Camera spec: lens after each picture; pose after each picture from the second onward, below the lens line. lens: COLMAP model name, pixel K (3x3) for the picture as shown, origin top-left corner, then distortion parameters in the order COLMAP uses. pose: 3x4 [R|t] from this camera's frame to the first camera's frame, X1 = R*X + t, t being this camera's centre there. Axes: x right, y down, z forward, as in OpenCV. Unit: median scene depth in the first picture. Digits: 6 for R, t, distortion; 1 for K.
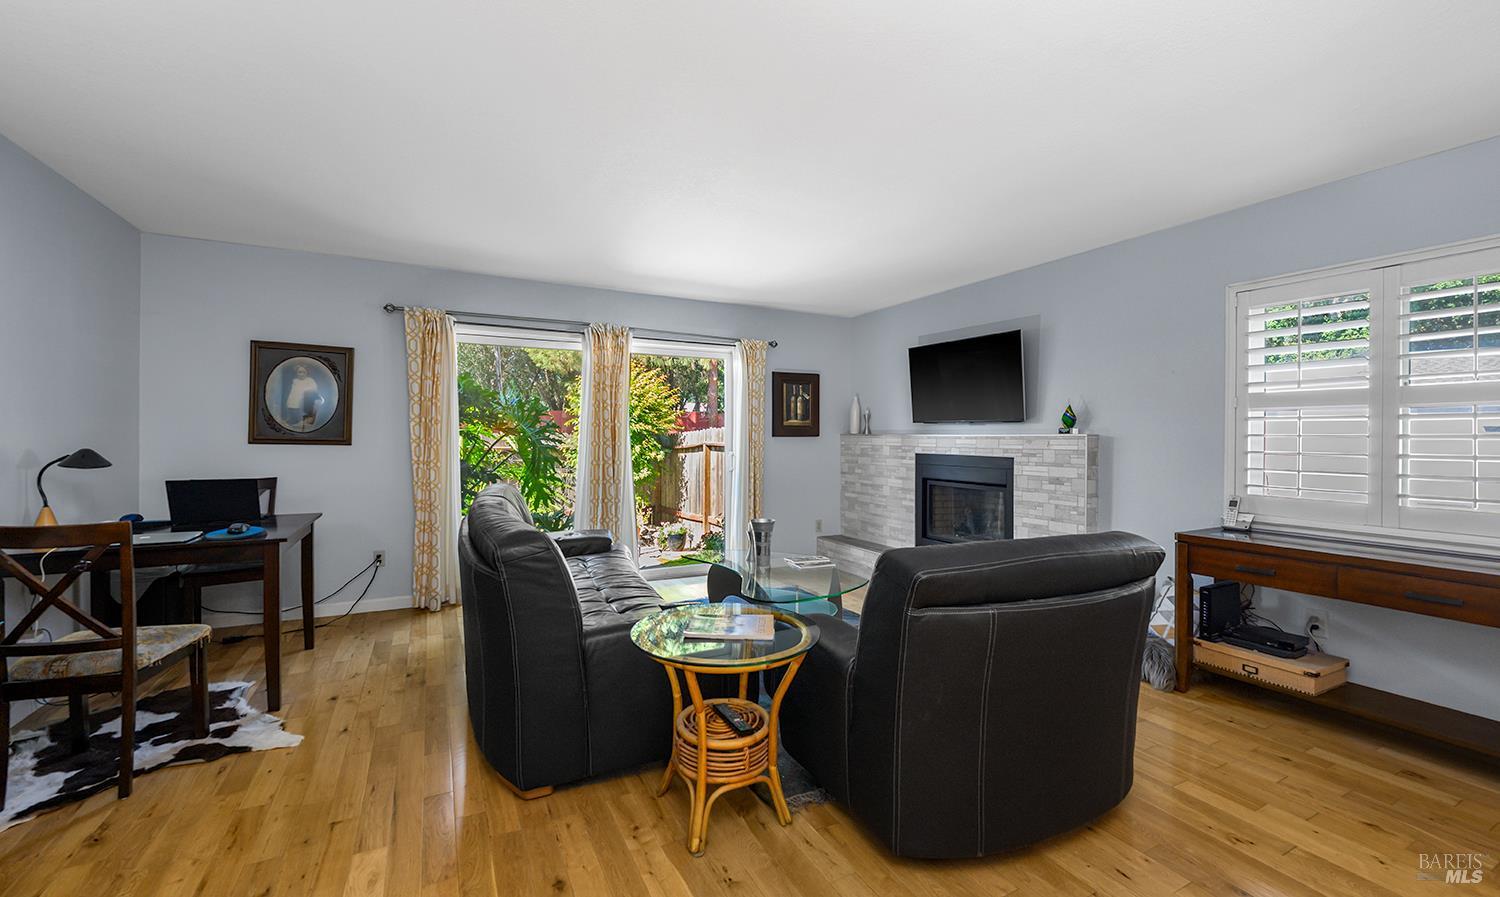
lens RADIAL K [[617.5, 0, 745.7], [0, 617.5, 437.5], [0, 0, 1]] dist [-0.004367, -0.000411]
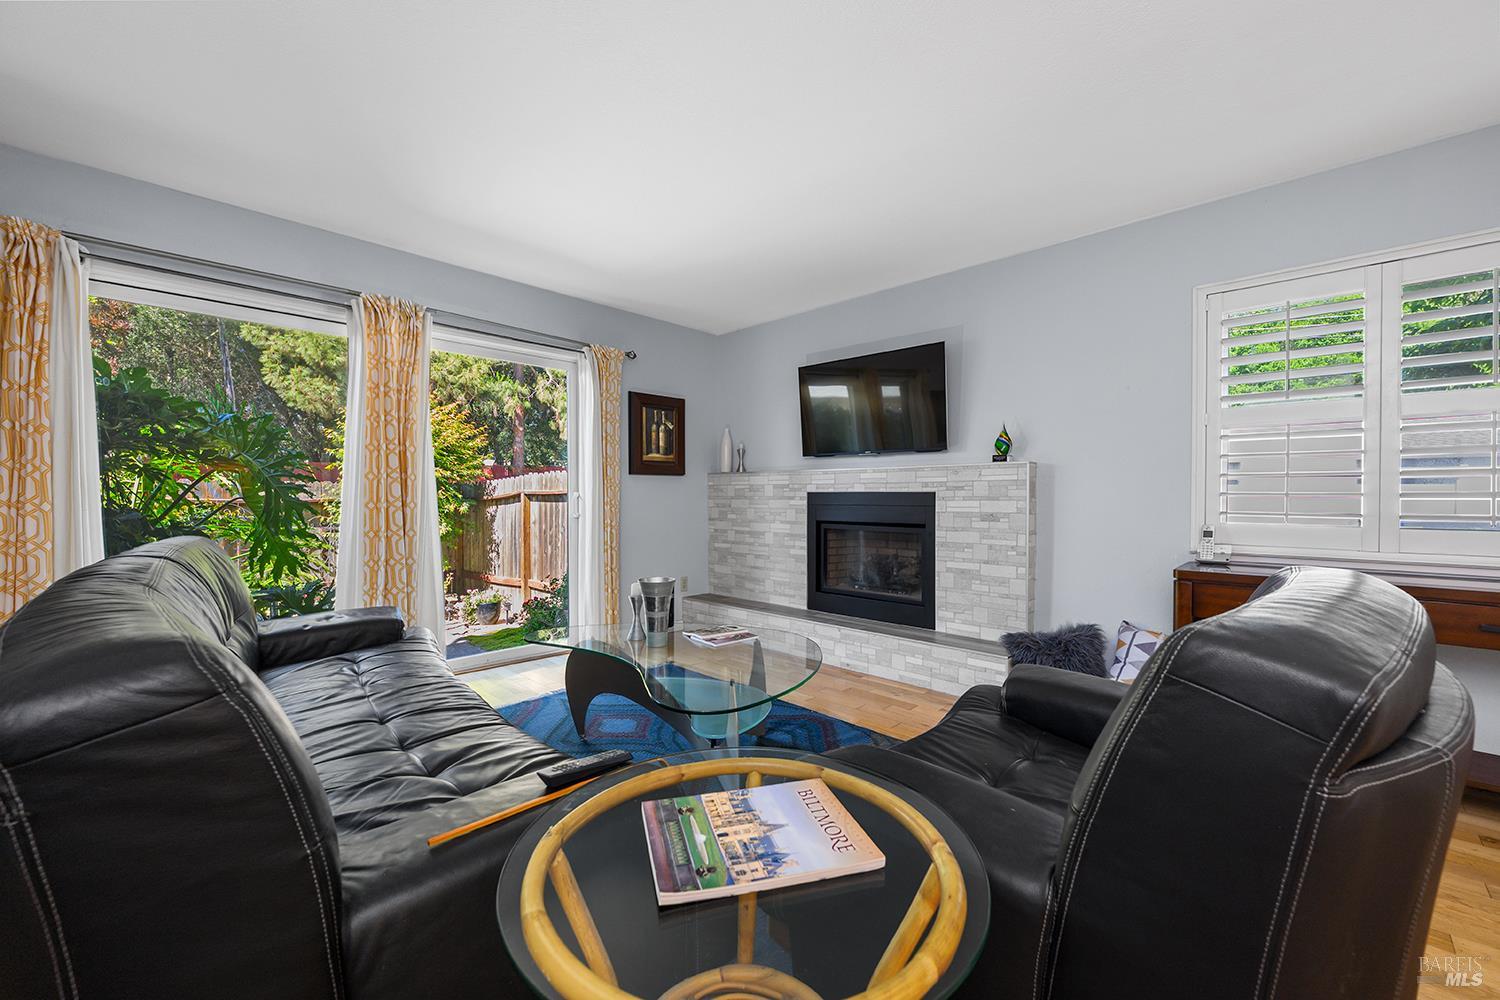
lens RADIAL K [[606.7, 0, 756.6], [0, 606.7, 501.7], [0, 0, 1]] dist [-0.006188, 0.000409]
pose [[0.946879, -0.007966, 0.321490, -0.062046], [0.004990, 0.999937, 0.010079, 0.031920], [-0.321550, -0.007939, 0.946859, 0.251814]]
